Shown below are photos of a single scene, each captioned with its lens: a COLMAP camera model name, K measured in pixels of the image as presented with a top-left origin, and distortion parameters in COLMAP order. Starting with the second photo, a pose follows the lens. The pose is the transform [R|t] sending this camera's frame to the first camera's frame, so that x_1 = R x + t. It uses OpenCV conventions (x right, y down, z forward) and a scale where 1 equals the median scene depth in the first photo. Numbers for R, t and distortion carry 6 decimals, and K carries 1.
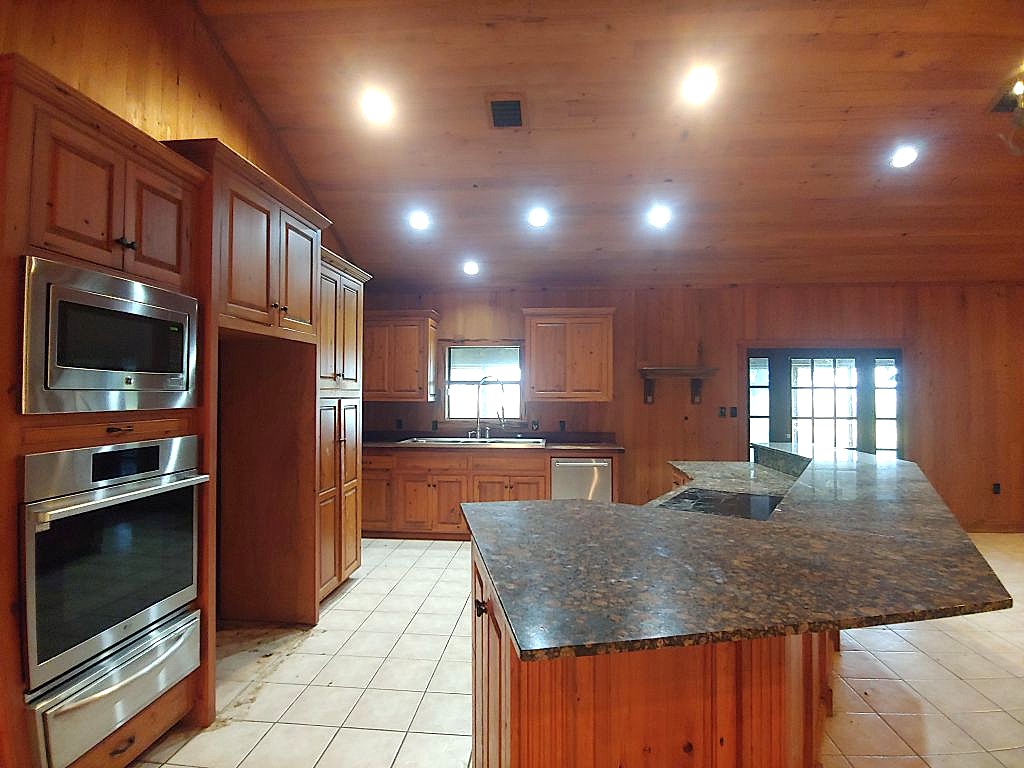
lens RADIAL K [[519.8, 0, 510.9], [0, 519.8, 384.6], [0, 0, 1]] dist [-0.016533, 0.001504]
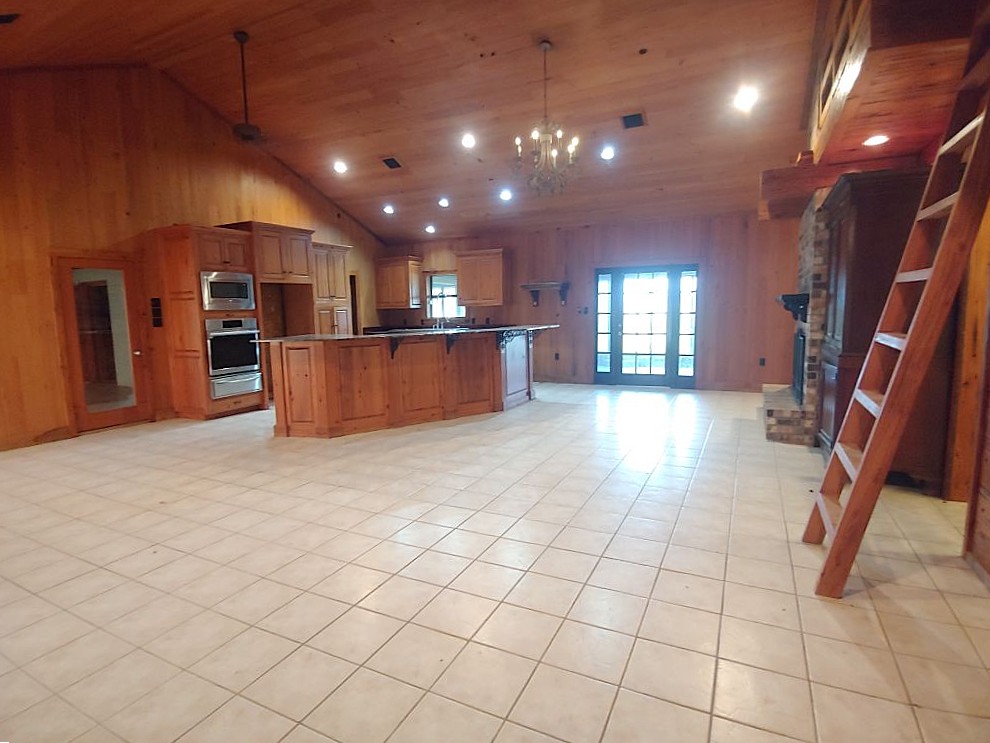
lens RADIAL K [[502.5, 0, 484.3], [0, 502.5, 375.2], [0, 0, 1]] dist [-0.016533, 0.001504]
pose [[0.929896, 0.027263, -0.366810, 0.721662], [0.029661, 0.988444, 0.148659, 0.011591], [0.366624, -0.149118, 0.918341, -0.536140]]
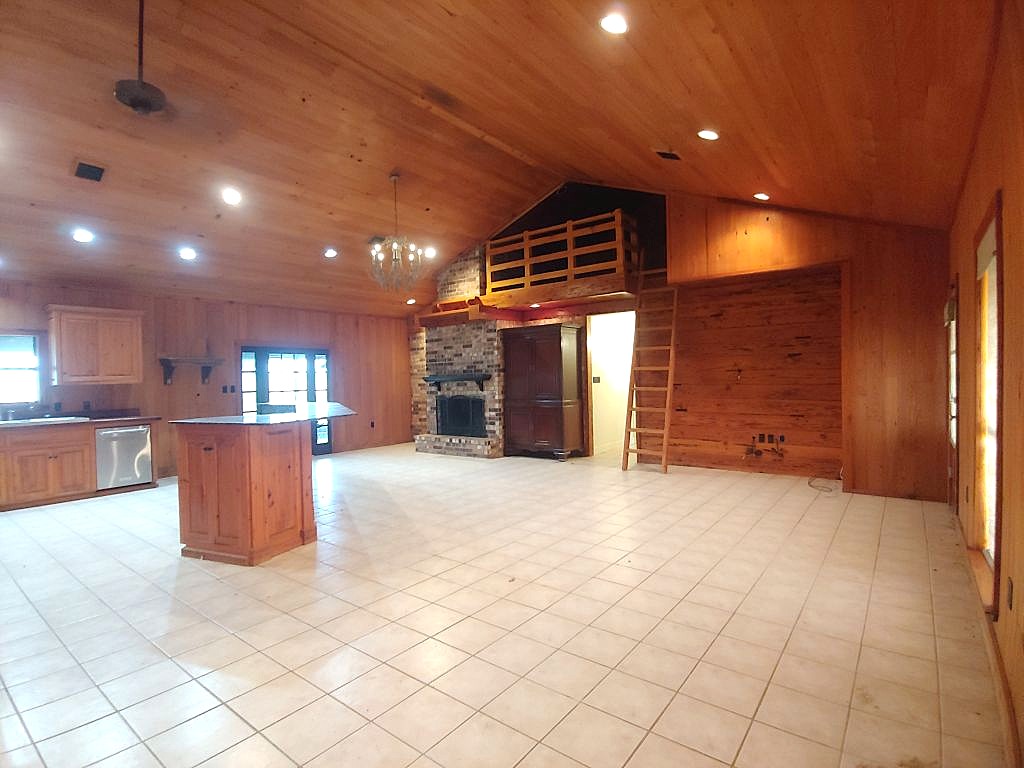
lens RADIAL K [[519.8, 0, 506.3], [0, 519.8, 382.4], [0, 0, 1]] dist [-0.016533, 0.001504]
pose [[0.549493, -0.021584, 0.835219, -0.369519], [0.009063, 0.999761, 0.019874, 0.012152], [-0.835449, -0.003351, 0.549558, -0.454025]]
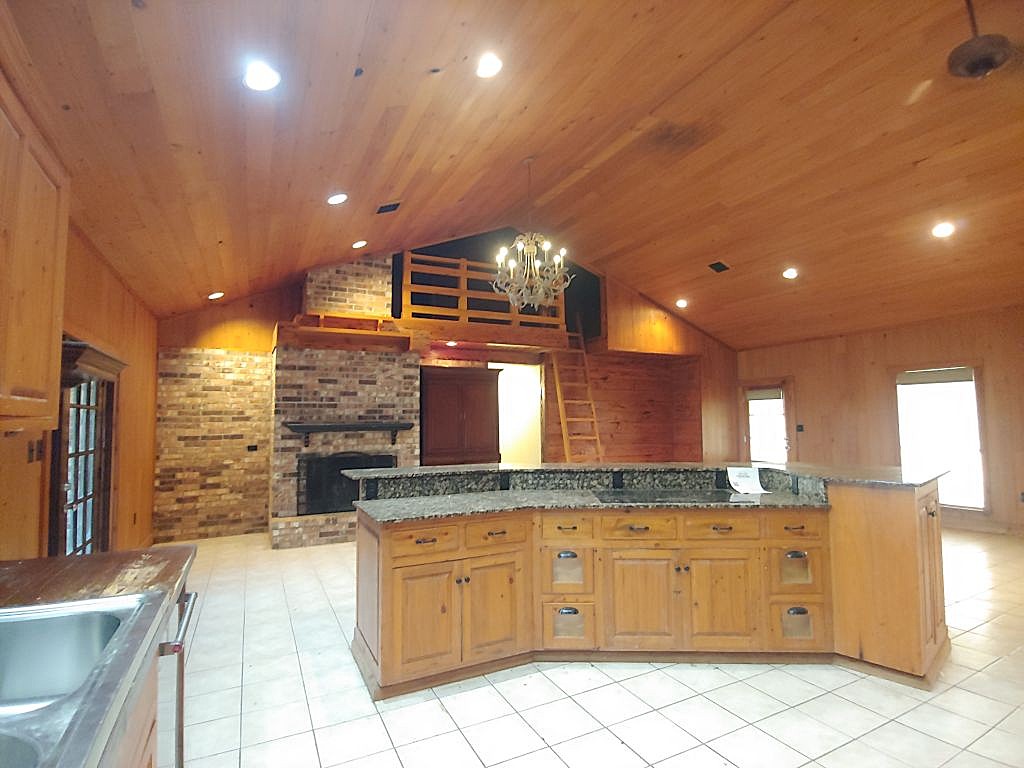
lens RADIAL K [[519.8, 0, 515.3], [0, 519.8, 388.1], [0, 0, 1]] dist [-0.016533, 0.001504]
pose [[-0.528619, 0.059654, 0.846760, -0.239481], [-0.005973, 0.997241, -0.073985, 0.027378], [-0.848838, -0.044168, -0.526805, 0.862107]]
